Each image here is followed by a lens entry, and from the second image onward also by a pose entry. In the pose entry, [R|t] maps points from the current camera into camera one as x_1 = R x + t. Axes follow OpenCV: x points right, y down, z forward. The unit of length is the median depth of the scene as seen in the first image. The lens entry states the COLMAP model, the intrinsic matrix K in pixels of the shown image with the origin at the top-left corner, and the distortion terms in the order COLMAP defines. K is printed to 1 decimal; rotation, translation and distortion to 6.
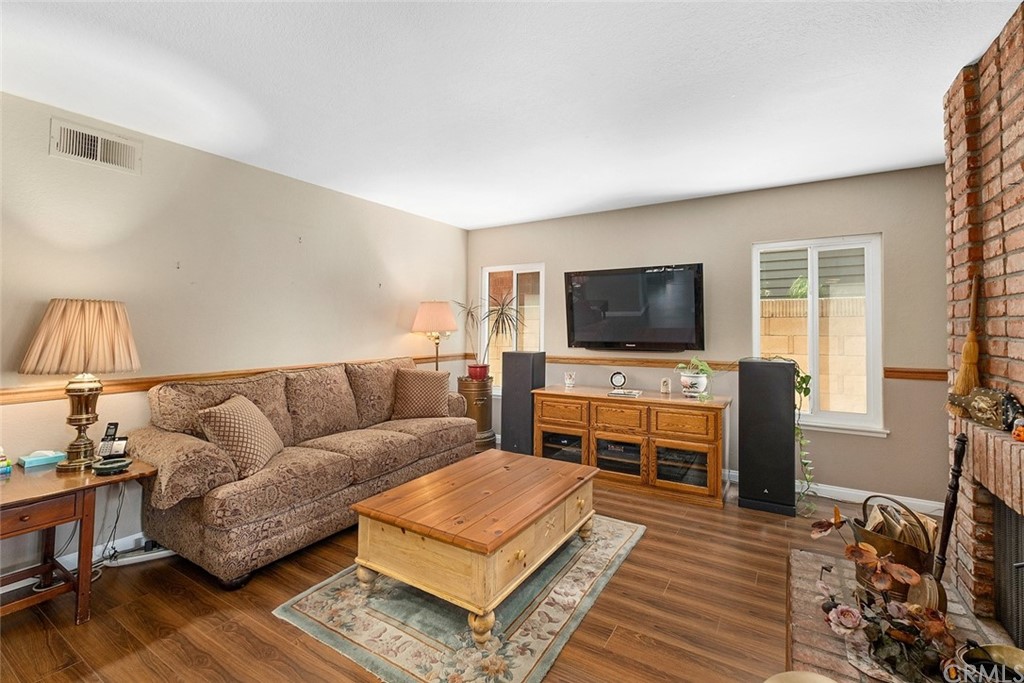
lens RADIAL K [[449.6, 0, 483.6], [0, 449.6, 317.5], [0, 0, 1]] dist [-0.021949, -0.000408]
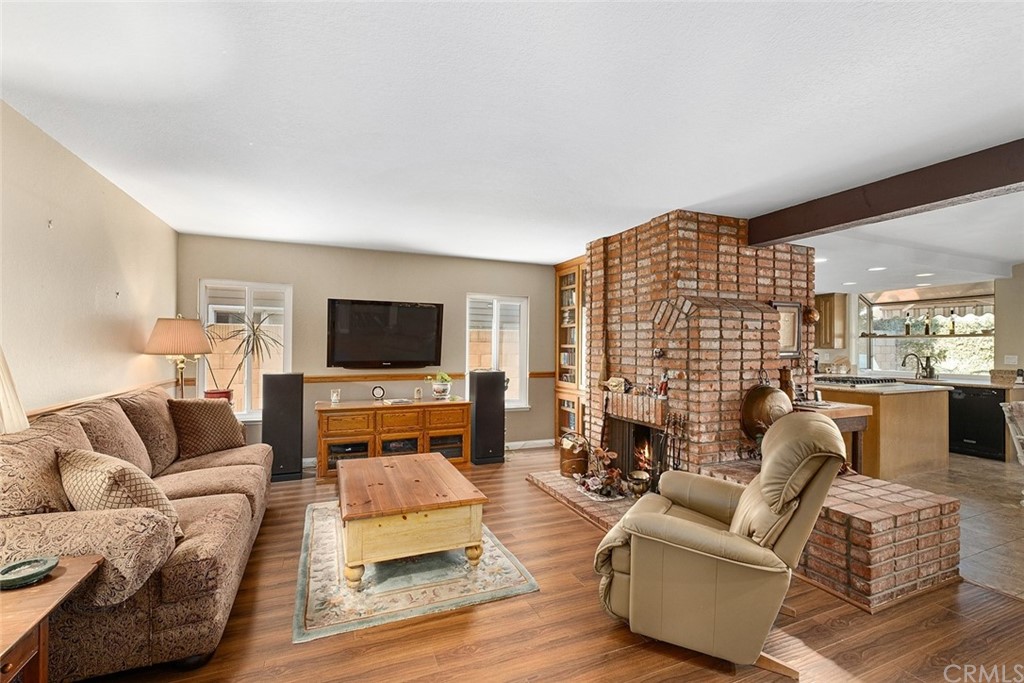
lens RADIAL K [[449.6, 0, 502.6], [0, 449.6, 343.4], [0, 0, 1]] dist [-0.021949, -0.000408]
pose [[0.572911, 0.006790, 0.819590, -0.569617], [-0.024681, 0.999655, 0.008970, -0.014583], [-0.819246, -0.025368, 0.572881, 0.036177]]
